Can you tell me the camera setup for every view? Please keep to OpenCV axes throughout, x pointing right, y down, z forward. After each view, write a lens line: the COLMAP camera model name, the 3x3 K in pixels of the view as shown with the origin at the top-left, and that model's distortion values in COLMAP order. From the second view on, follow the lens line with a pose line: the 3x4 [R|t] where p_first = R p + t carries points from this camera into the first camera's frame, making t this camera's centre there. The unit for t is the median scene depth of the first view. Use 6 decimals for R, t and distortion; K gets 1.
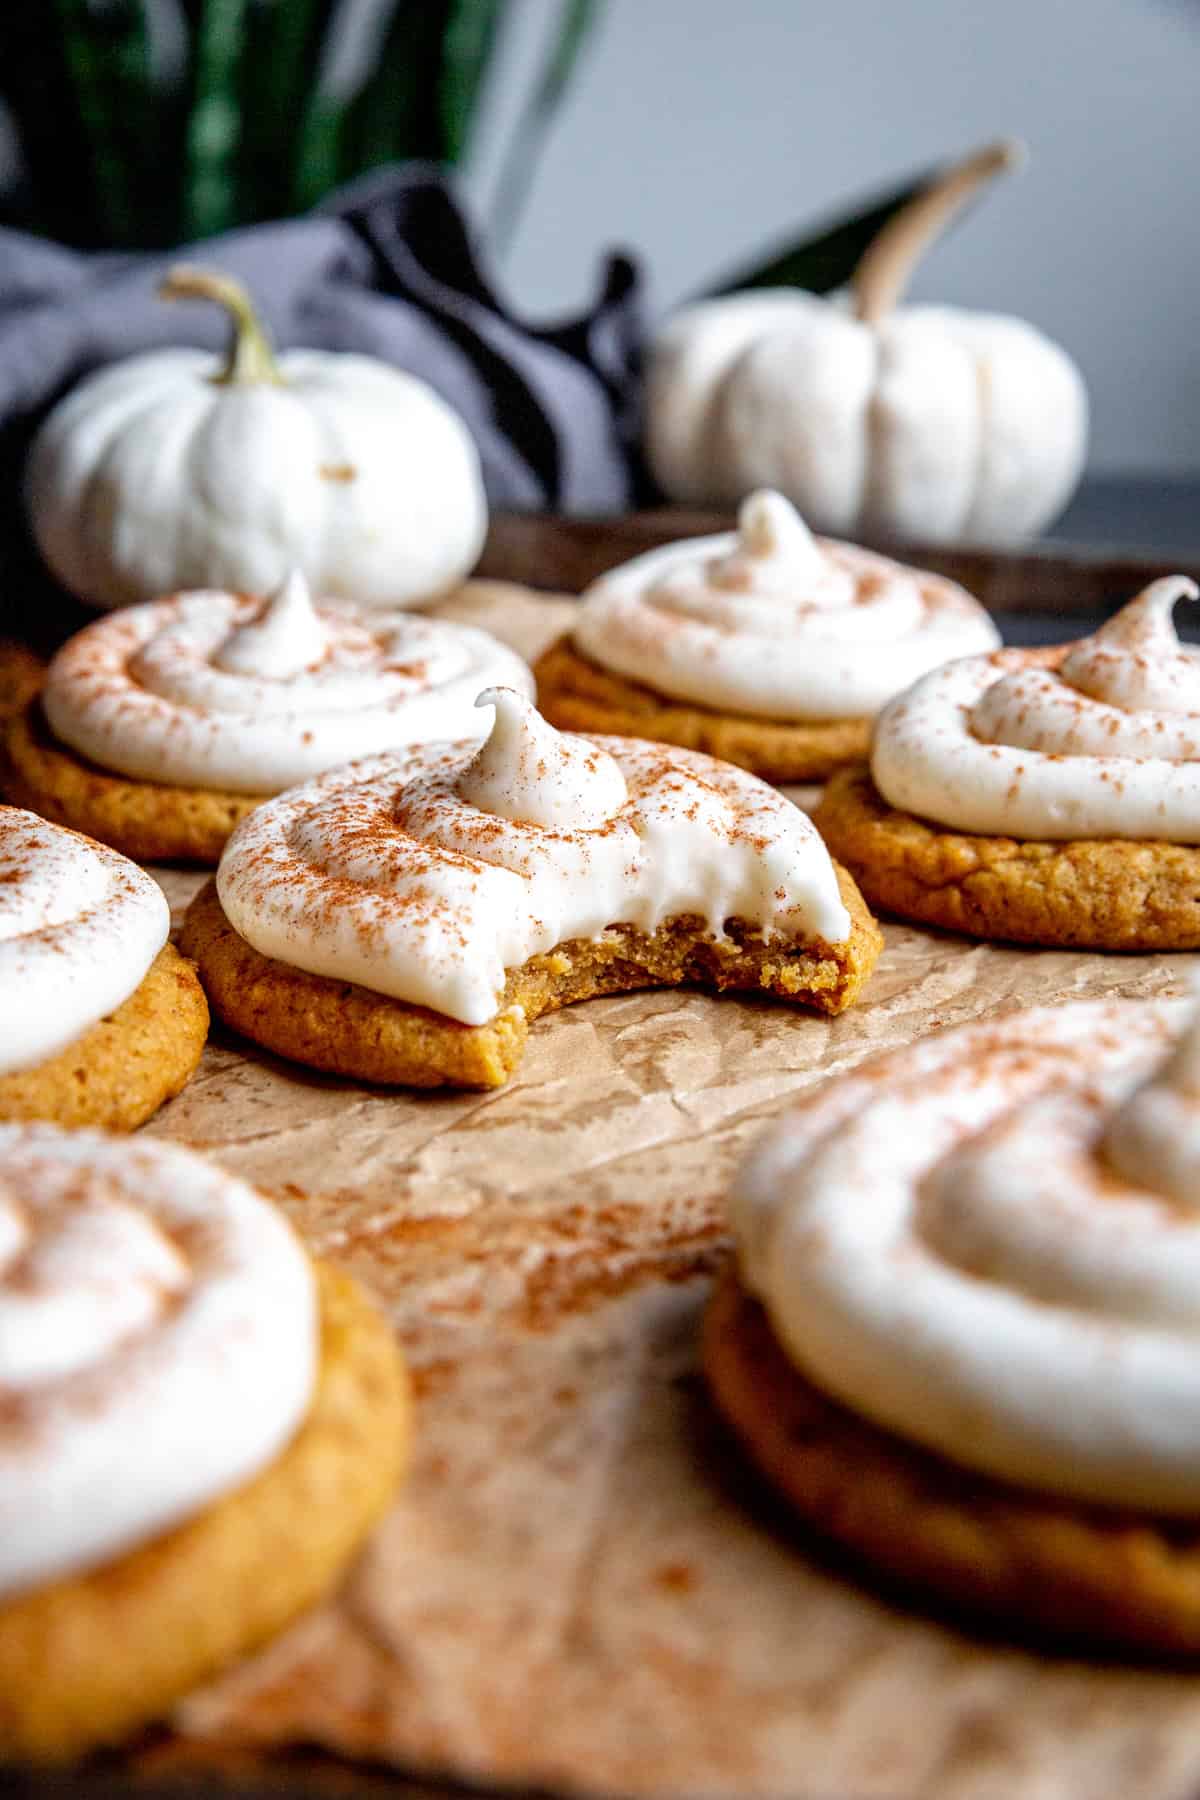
lens RADIAL K [[2398.1, 0, 668.1], [0, 2398.1, 901.5], [0, 0, 1]] dist [-0.029734, 0.001003]
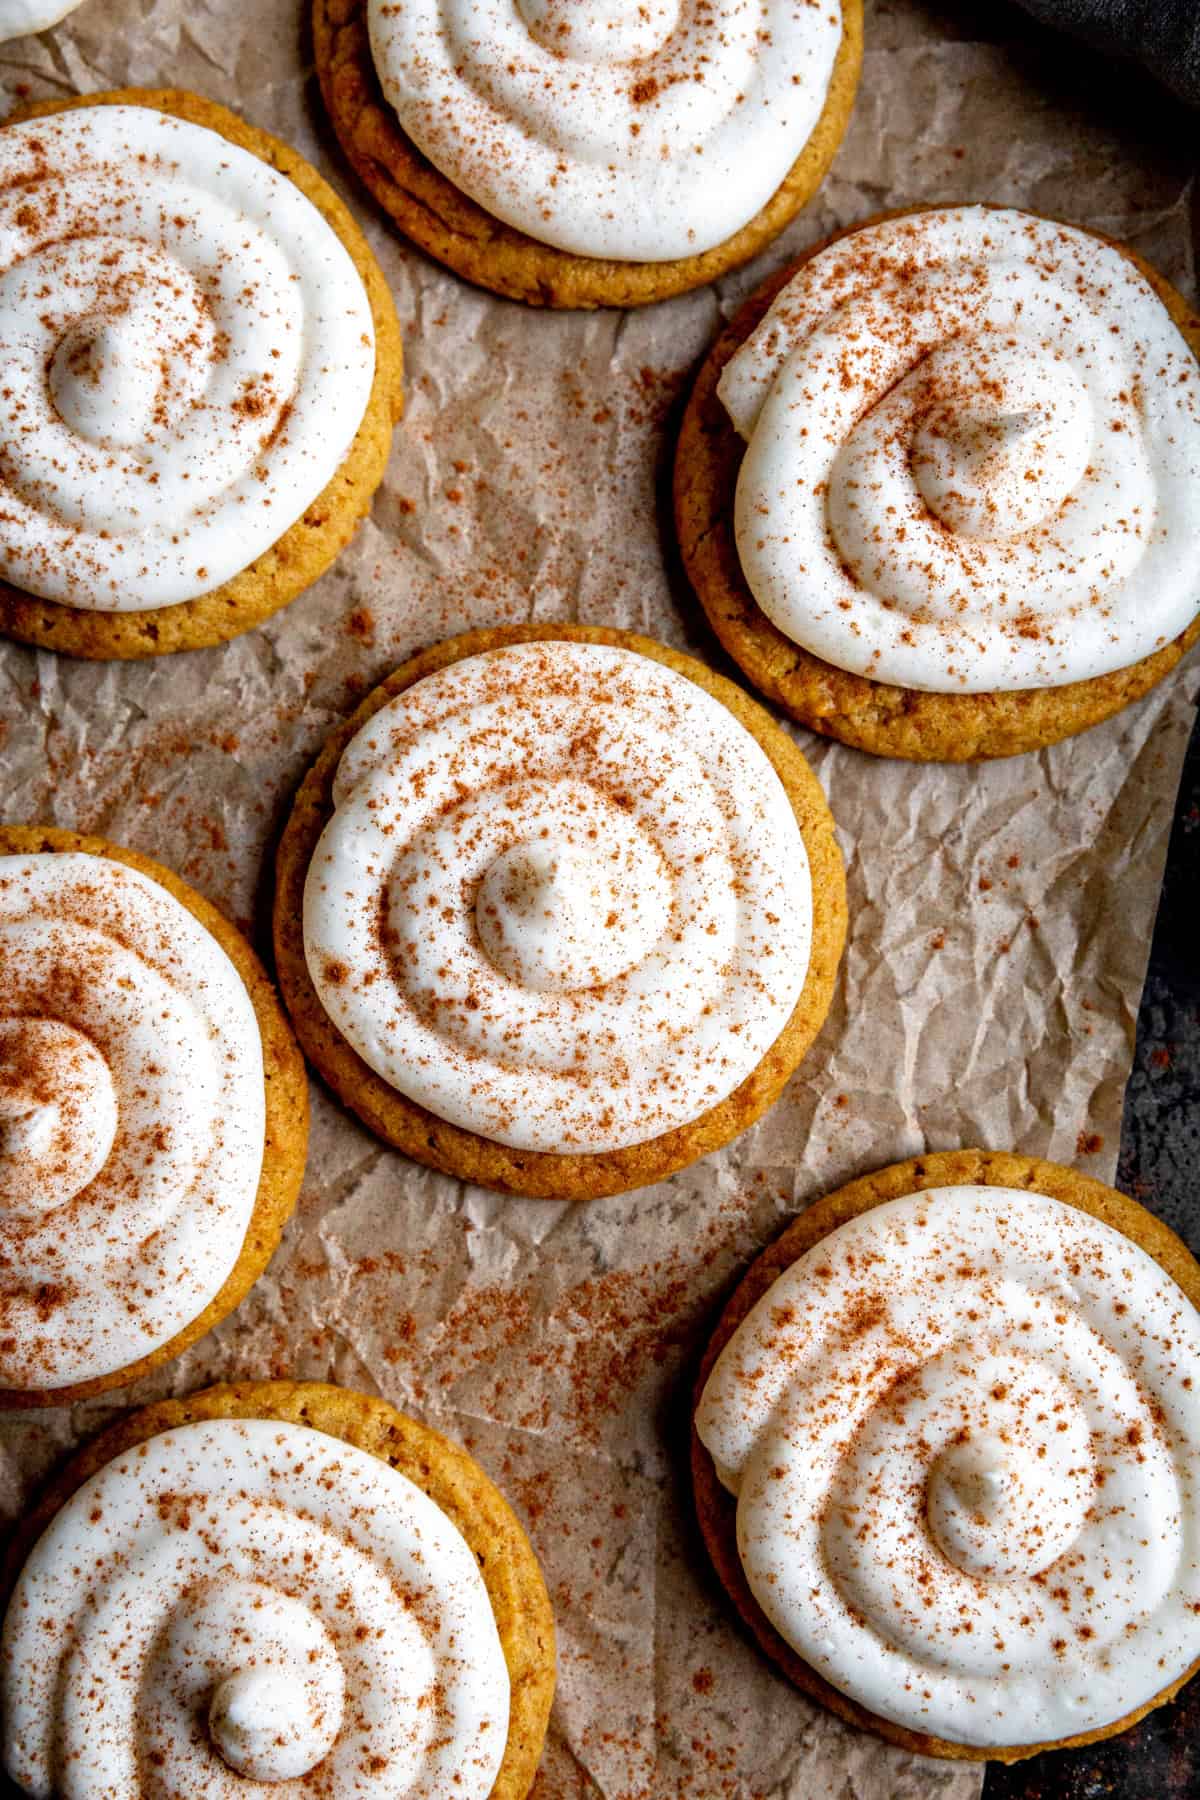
lens RADIAL K [[2247.5, 0, 600.0], [0, 2247.5, 900.0], [0, 0, 1]] dist [-0.019529, 0.039754]
pose [[0.990892, -0.134561, -0.005197, 0.008162], [0.054898, 0.368420, 0.928037, -0.918198], [-0.122963, -0.919870, 0.372451, 0.480443]]
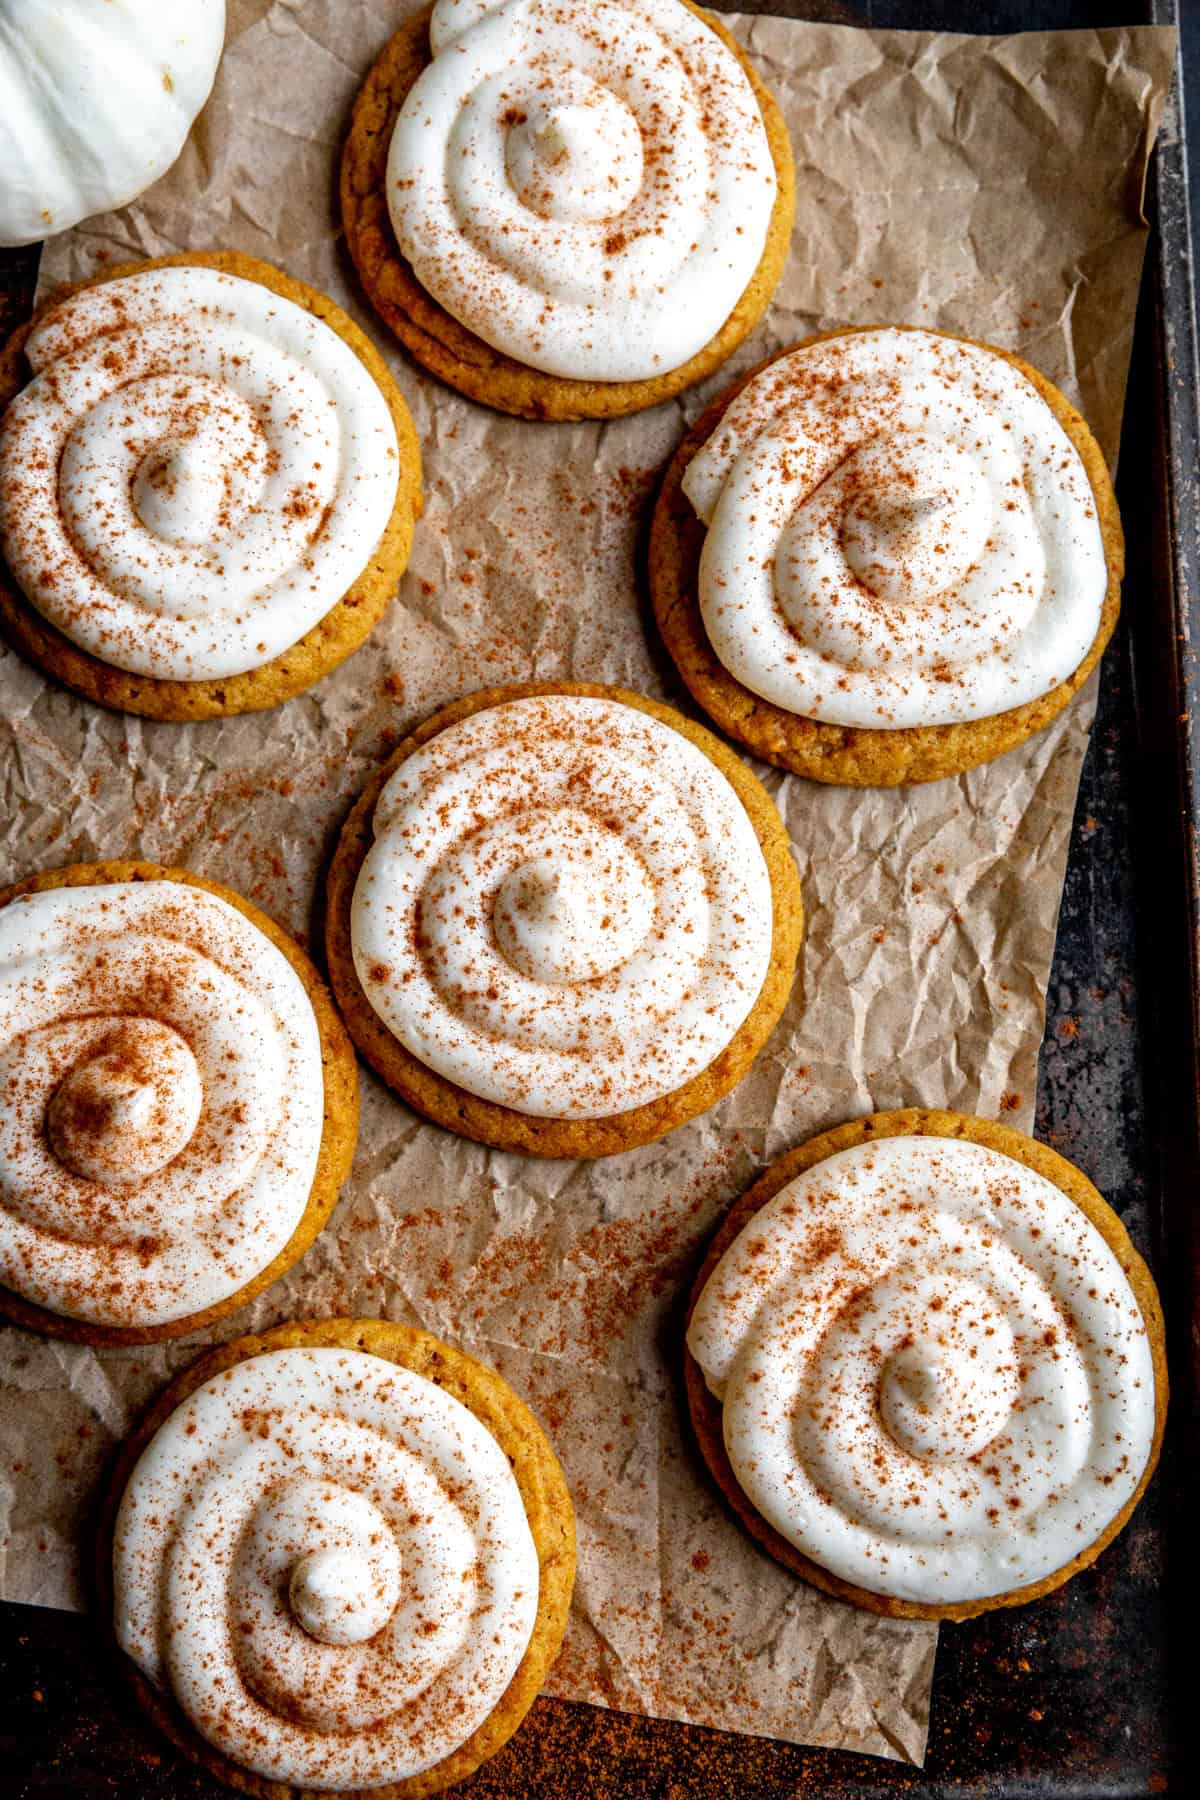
lens RADIAL K [[2182.6, 0, 600.0], [0, 2182.6, 900.0], [0, 0, 1]] dist [-0.009099, 0.006120]
pose [[0.986872, -0.161292, -0.008290, 0.015279], [0.071972, 0.393252, 0.916609, -1.064698], [-0.144582, -0.905173, 0.399698, 0.389048]]
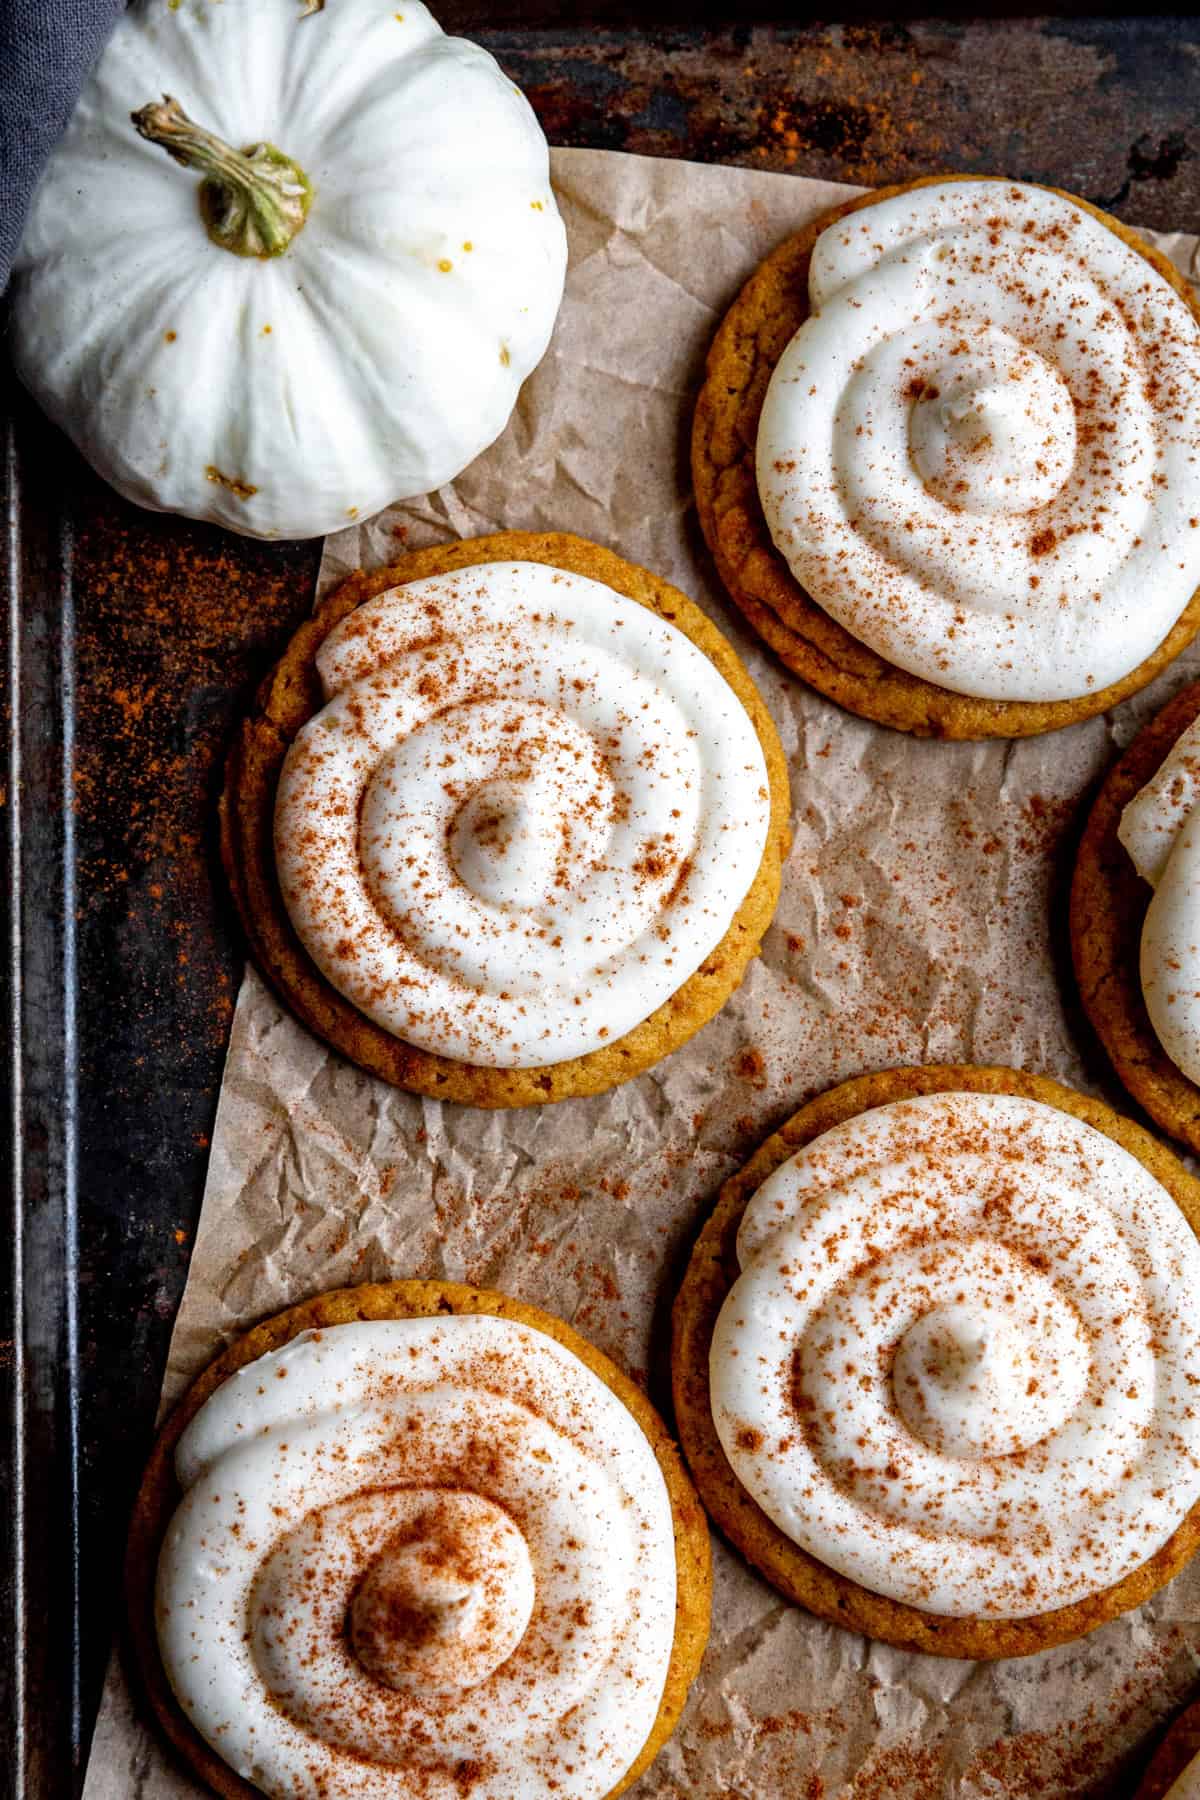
lens RADIAL K [[2813.9, 0, 600.0], [0, 2813.9, 900.0], [0, 0, 1]] dist [-0.038213, 0.112595]
pose [[0.987318, -0.152551, -0.043939, -0.089182], [0.102372, 0.400265, 0.910663, -1.204573], [-0.121335, -0.903613, 0.410806, 0.549483]]
